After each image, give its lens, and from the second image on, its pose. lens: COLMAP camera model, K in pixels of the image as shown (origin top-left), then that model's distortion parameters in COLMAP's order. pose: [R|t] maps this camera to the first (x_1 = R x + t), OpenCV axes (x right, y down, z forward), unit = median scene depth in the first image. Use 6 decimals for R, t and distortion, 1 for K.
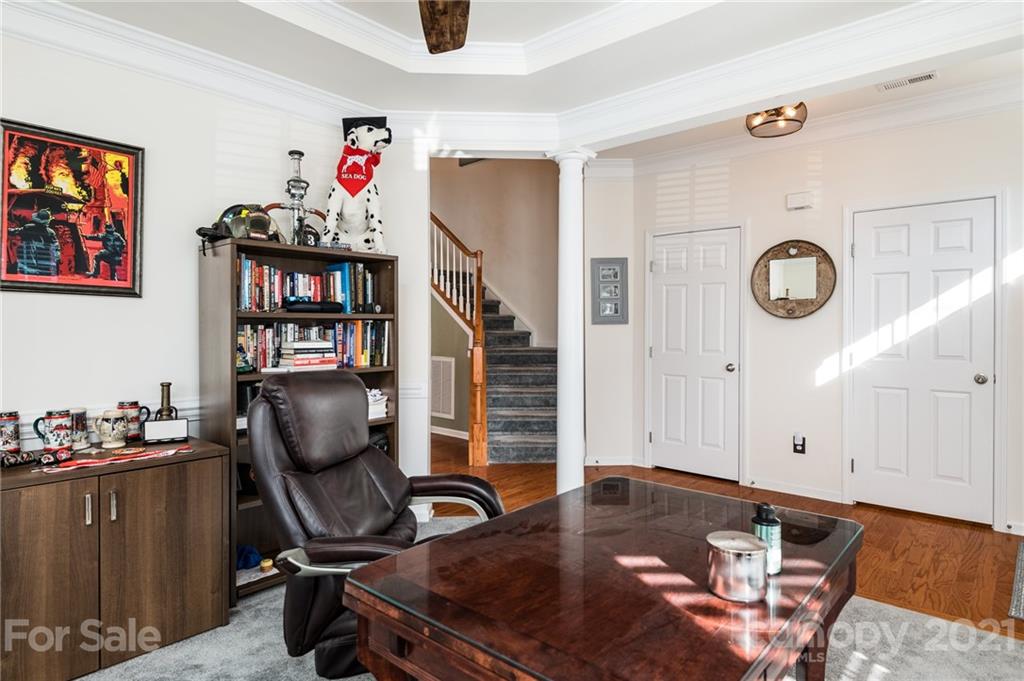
lens RADIAL K [[574.4, 0, 513.5], [0, 574.4, 329.2], [0, 0, 1]] dist [0.028919, -0.032309]
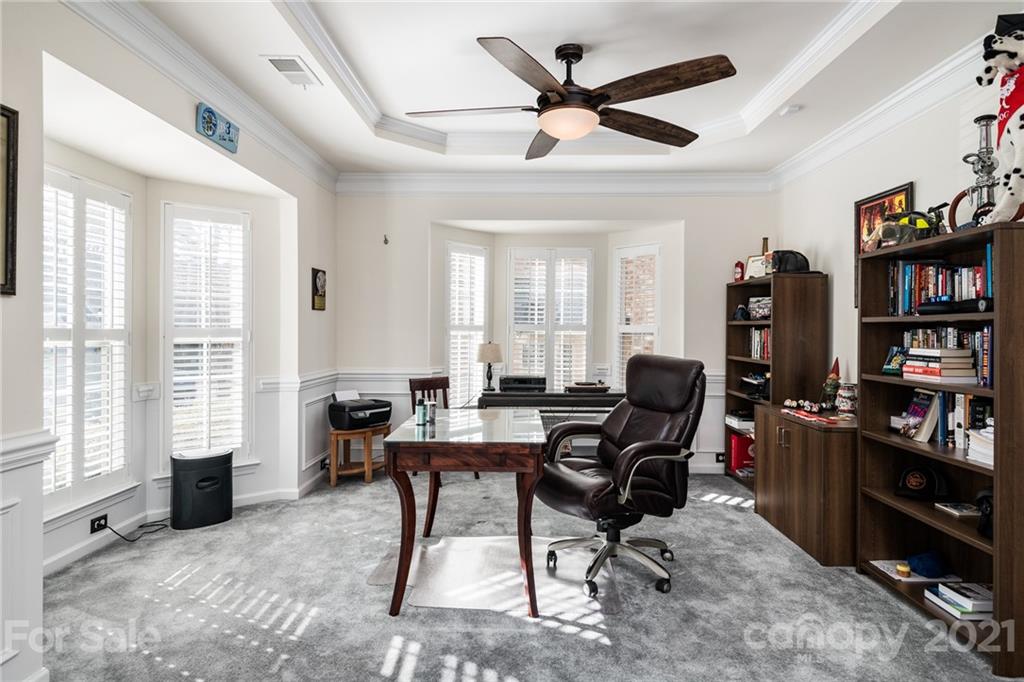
lens RADIAL K [[613.2, 0, 512.7], [0, 613.2, 334.7], [0, 0, 1]] dist [0.002357, 0.001080]
pose [[-0.766660, 0.001800, -0.642050, 0.742998], [-0.005965, 0.999933, 0.009925, -0.004219], [0.642025, 0.011439, -0.766598, 1.332923]]
